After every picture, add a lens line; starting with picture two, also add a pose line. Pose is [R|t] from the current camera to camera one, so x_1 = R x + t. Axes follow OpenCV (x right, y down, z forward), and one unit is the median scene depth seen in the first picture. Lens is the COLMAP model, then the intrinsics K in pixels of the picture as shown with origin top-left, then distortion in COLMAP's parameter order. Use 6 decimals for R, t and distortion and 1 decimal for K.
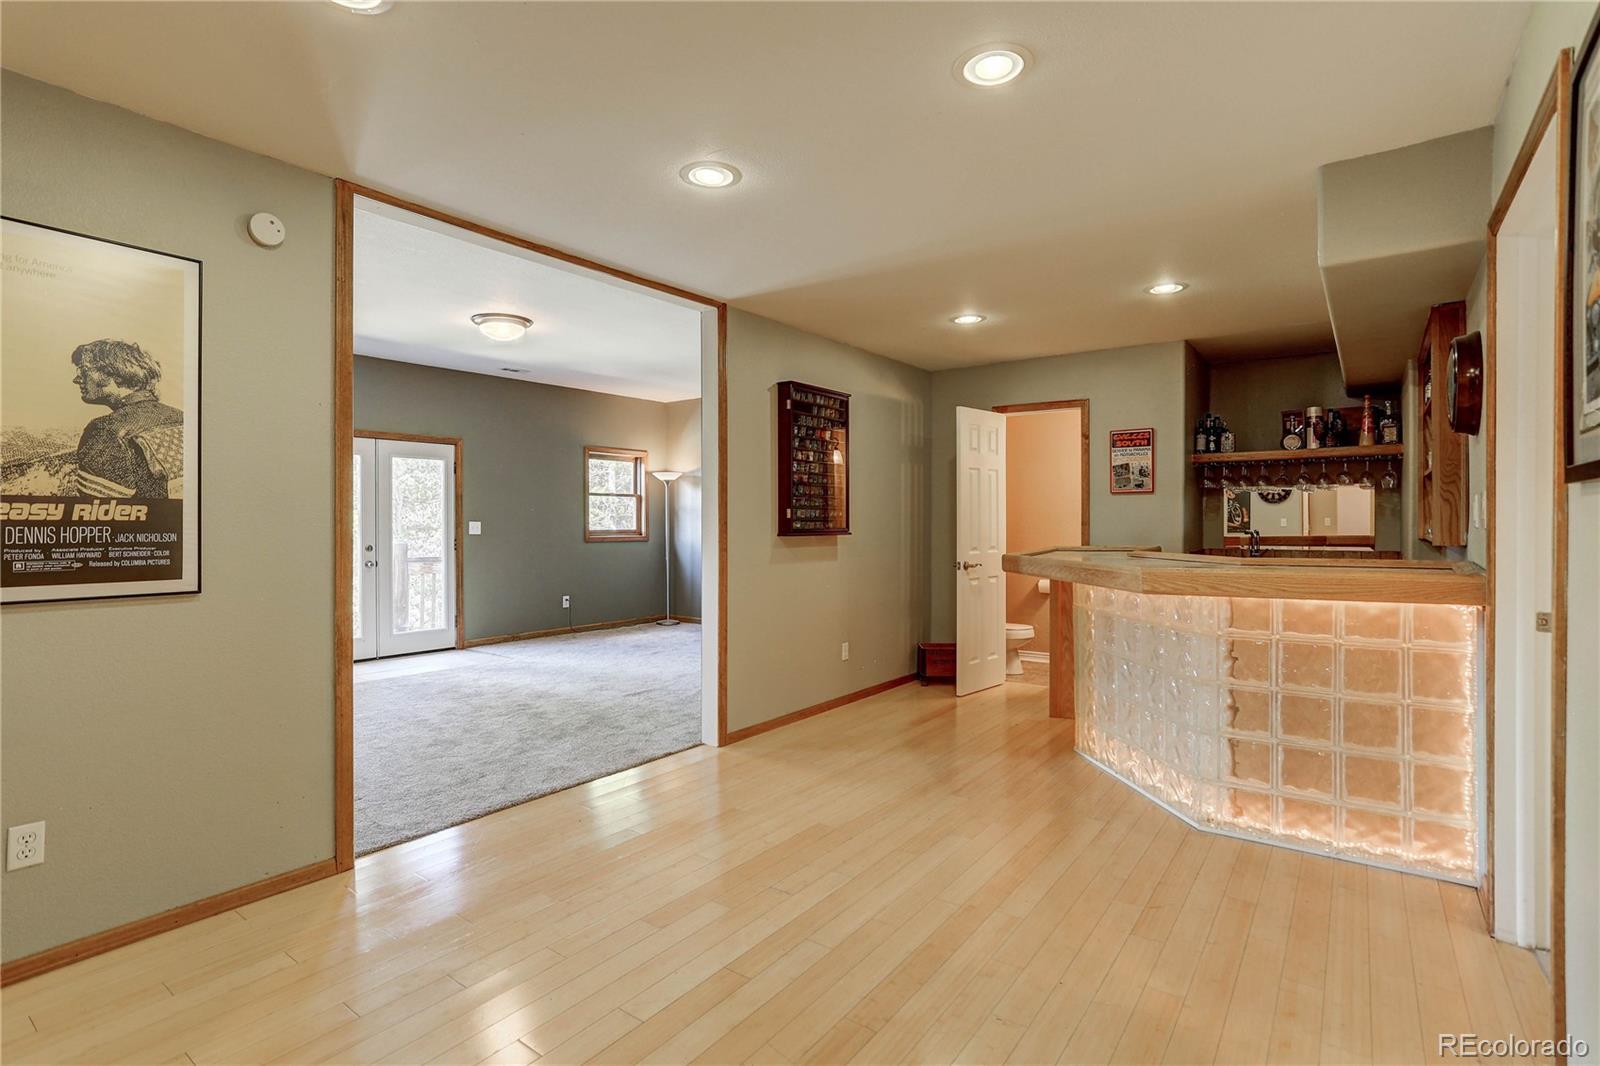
lens RADIAL K [[783.9, 0, 795.8], [0, 783.9, 528.6], [0, 0, 1]] dist [-0.051595, 0.026116]
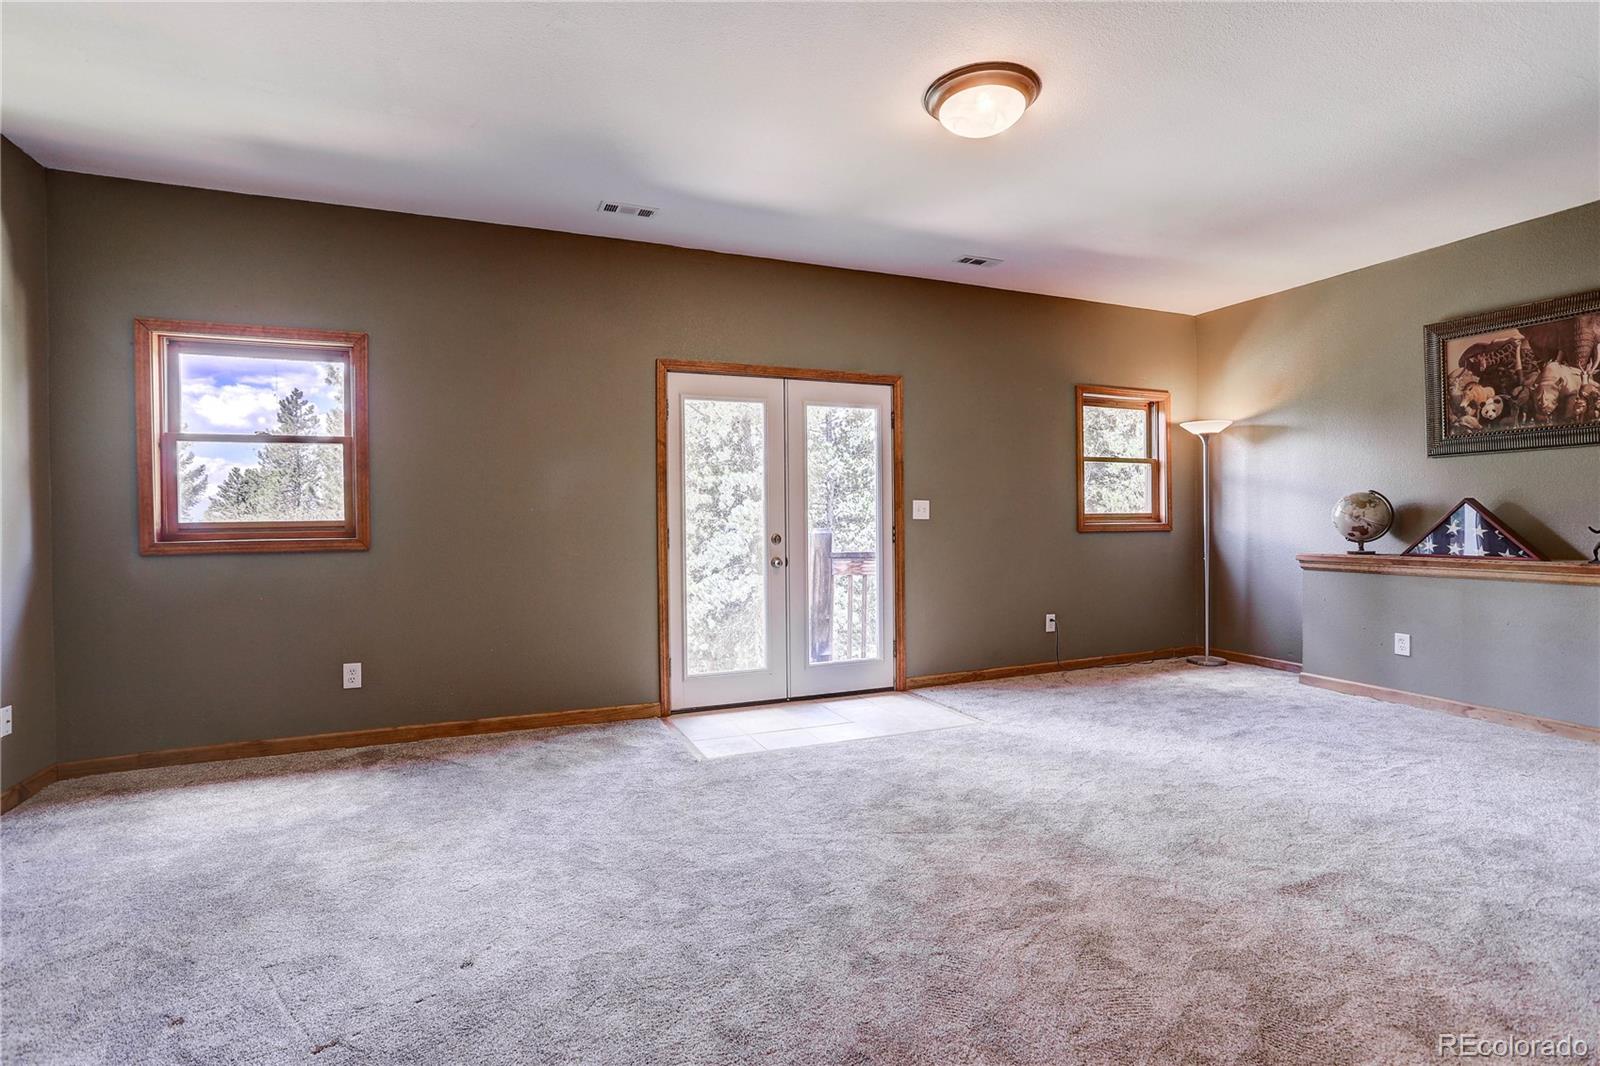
lens RADIAL K [[783.9, 0, 795.8], [0, 783.9, 528.6], [0, 0, 1]] dist [-0.051595, 0.026116]
pose [[0.865151, -0.000993, -0.501511, -0.160870], [0.004500, 0.999973, 0.005784, 0.010405], [0.501492, -0.007261, 0.865132, 0.347794]]
